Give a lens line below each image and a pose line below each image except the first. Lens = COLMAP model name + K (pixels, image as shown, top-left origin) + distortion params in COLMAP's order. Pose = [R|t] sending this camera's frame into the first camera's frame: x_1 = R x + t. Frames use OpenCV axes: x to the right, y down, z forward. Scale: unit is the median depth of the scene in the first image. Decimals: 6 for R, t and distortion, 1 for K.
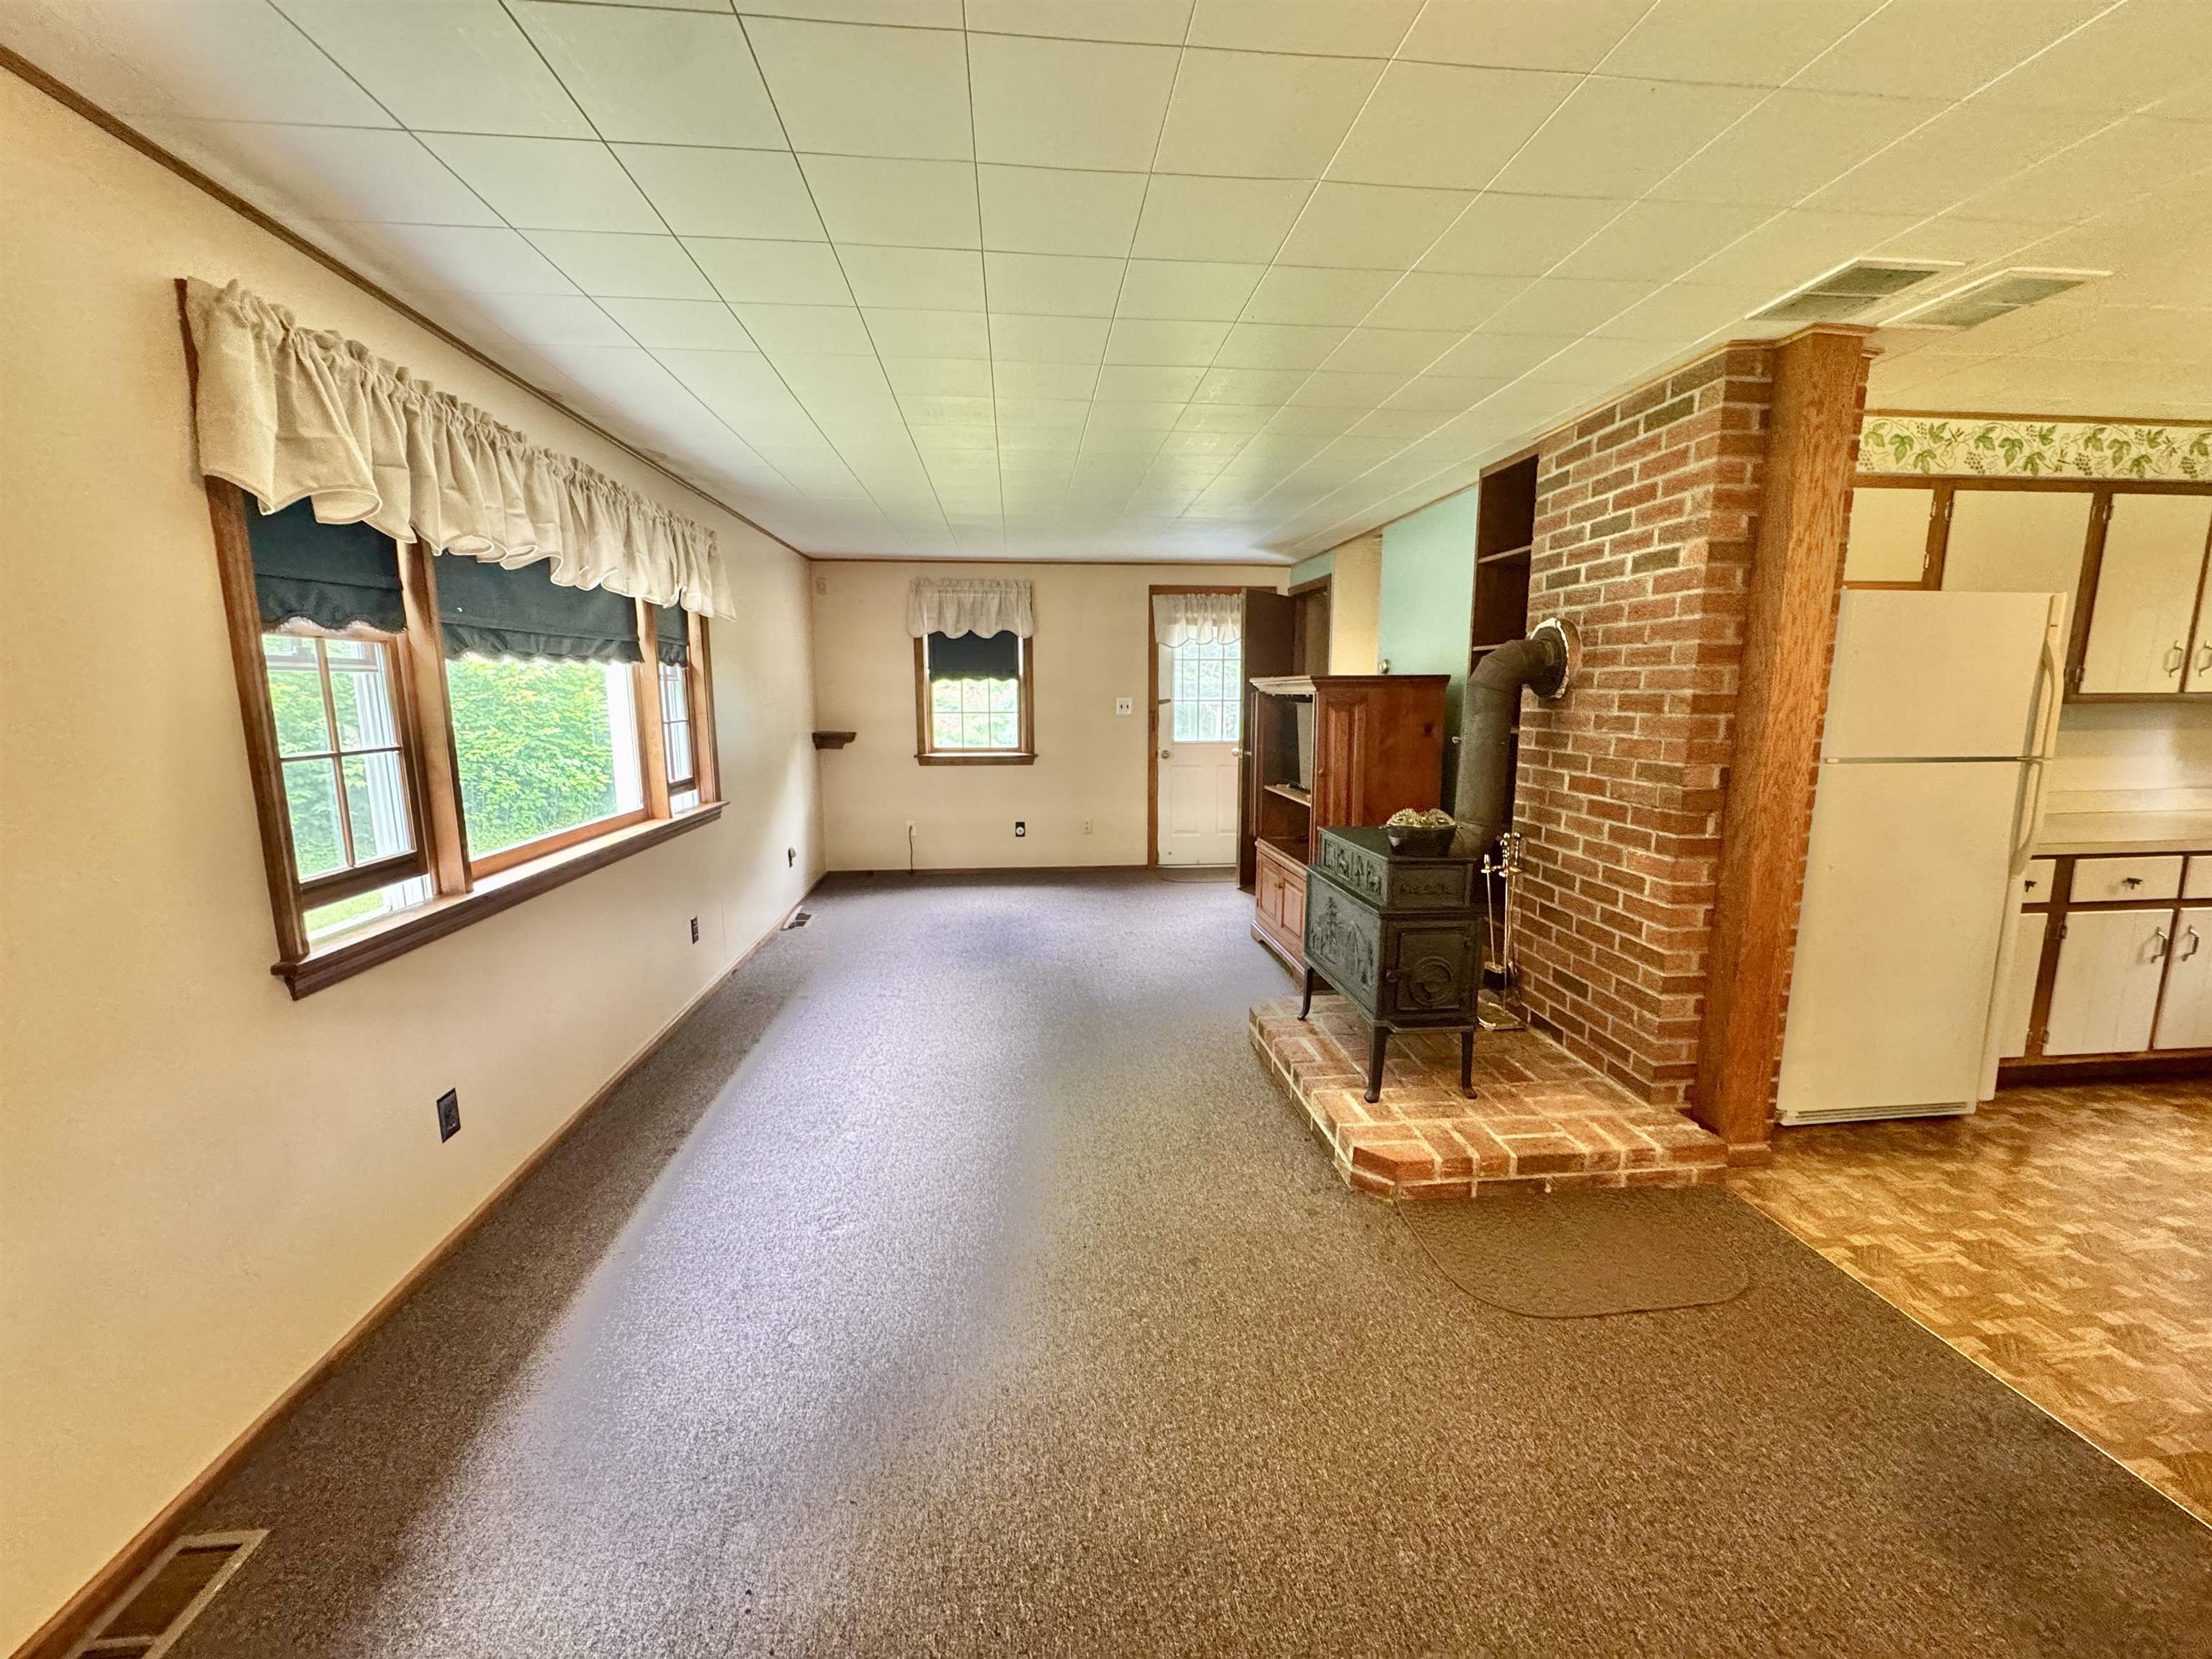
lens RADIAL K [[879.0, 0, 1103.3], [0, 879.0, 832.9], [0, 0, 1]] dist [0.000269, -0.000606]
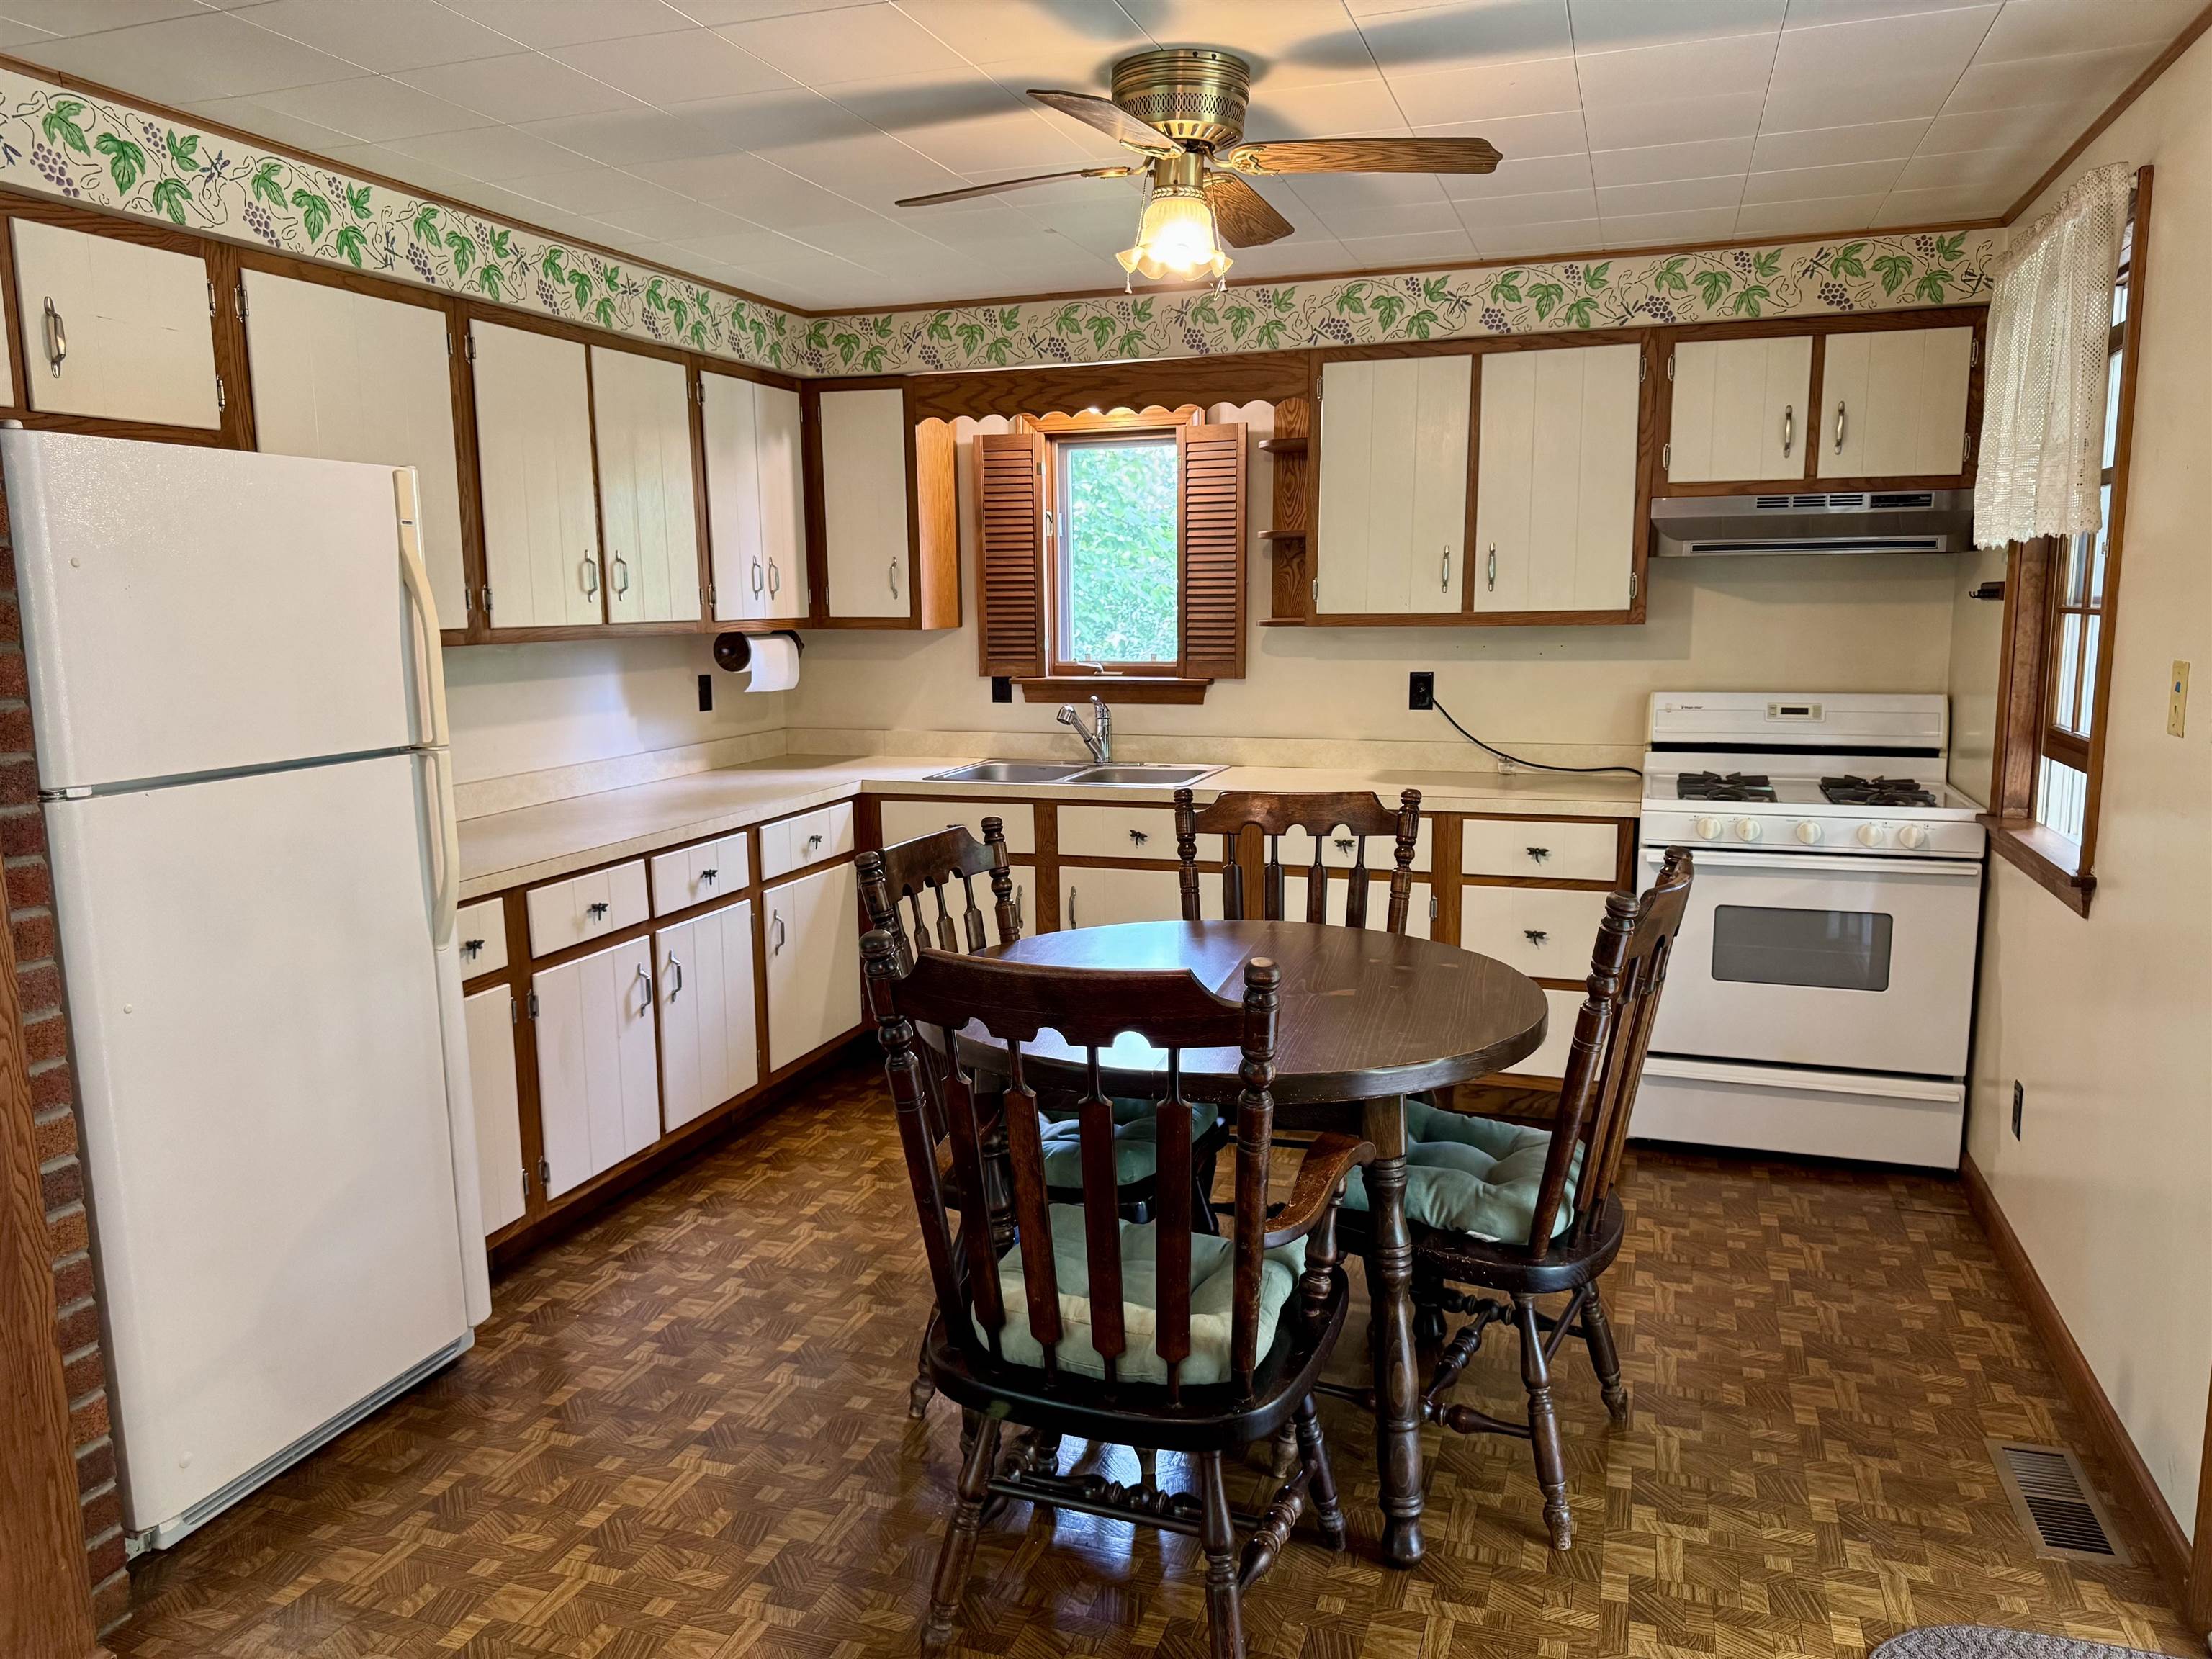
lens RADIAL K [[1573.2, 0, 1079.6], [0, 1573.2, 848.1], [0, 0, 1]] dist [0.037635, -0.053027]
pose [[0.431712, -0.146194, 0.890086, 0.267903], [0.153815, 0.984257, 0.087057, -0.039005], [-0.888800, 0.099325, 0.447402, 0.129616]]
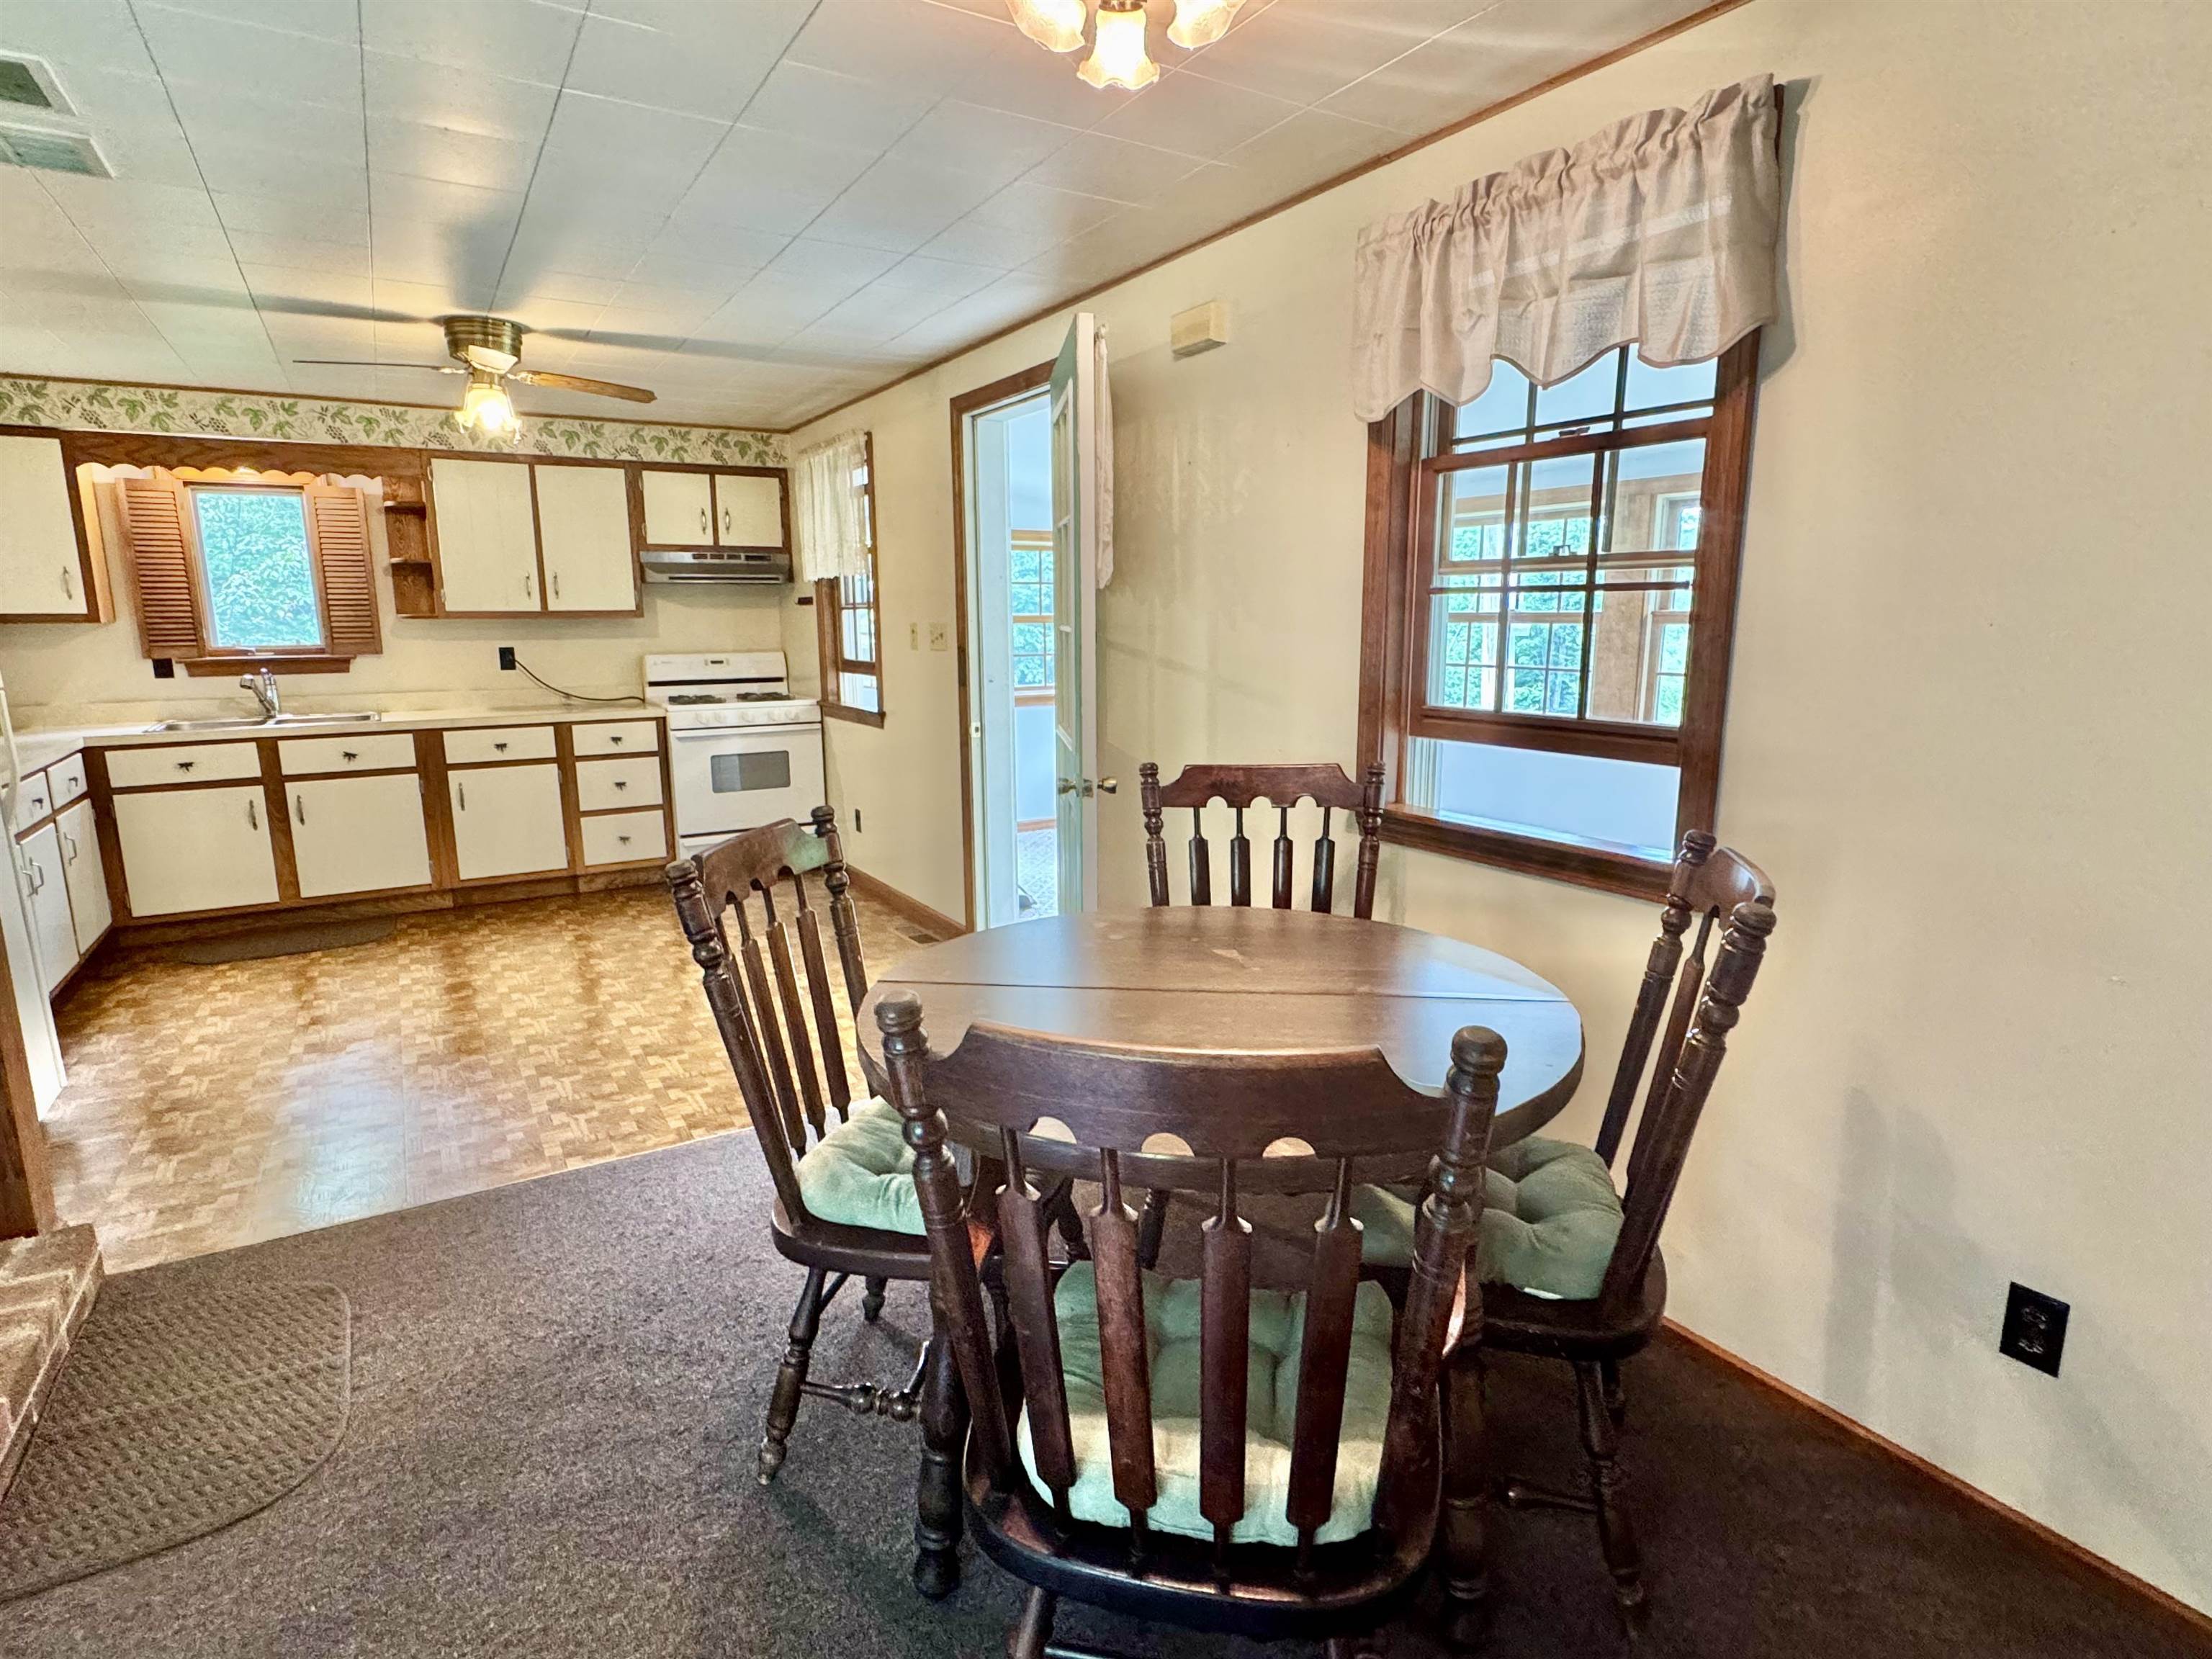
lens RADIAL K [[1159.1, 0, 1107.1], [0, 1159.1, 838.7], [0, 0, 1]] dist [-0.009888, 0.003186]
pose [[-0.429991, -0.169986, 0.886686, -0.393226], [0.149747, 0.955083, 0.255717, -0.061871], [-0.890328, 0.242735, -0.385222, 0.451678]]
